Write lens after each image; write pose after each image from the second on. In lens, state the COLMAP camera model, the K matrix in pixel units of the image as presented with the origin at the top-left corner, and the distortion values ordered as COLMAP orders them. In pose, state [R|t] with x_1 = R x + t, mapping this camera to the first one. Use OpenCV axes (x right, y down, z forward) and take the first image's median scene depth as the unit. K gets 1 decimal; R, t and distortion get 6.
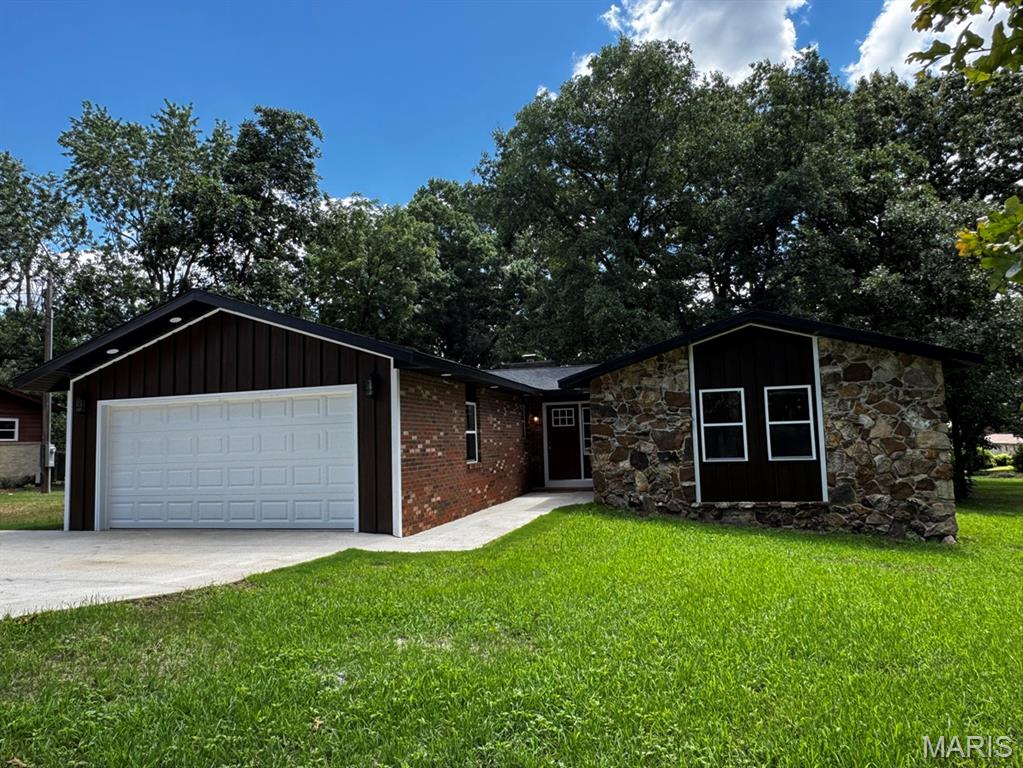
lens RADIAL K [[656.8, 0, 510.7], [0, 656.8, 384.6], [0, 0, 1]] dist [0.000074, 0.000000]
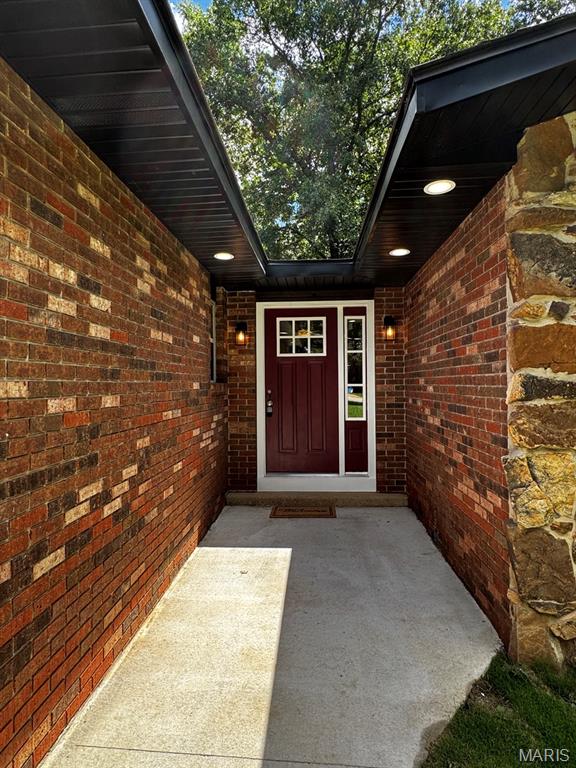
lens RADIAL K [[417.3, 0, 284.8], [0, 417.3, 382.6], [0, 0, 1]] dist [0.003160, 0.000366]
pose [[0.979237, 0.026264, 0.201008, 0.011884], [-0.042295, 0.996220, 0.075880, 0.060277], [-0.198256, -0.082806, 0.976646, 0.722074]]
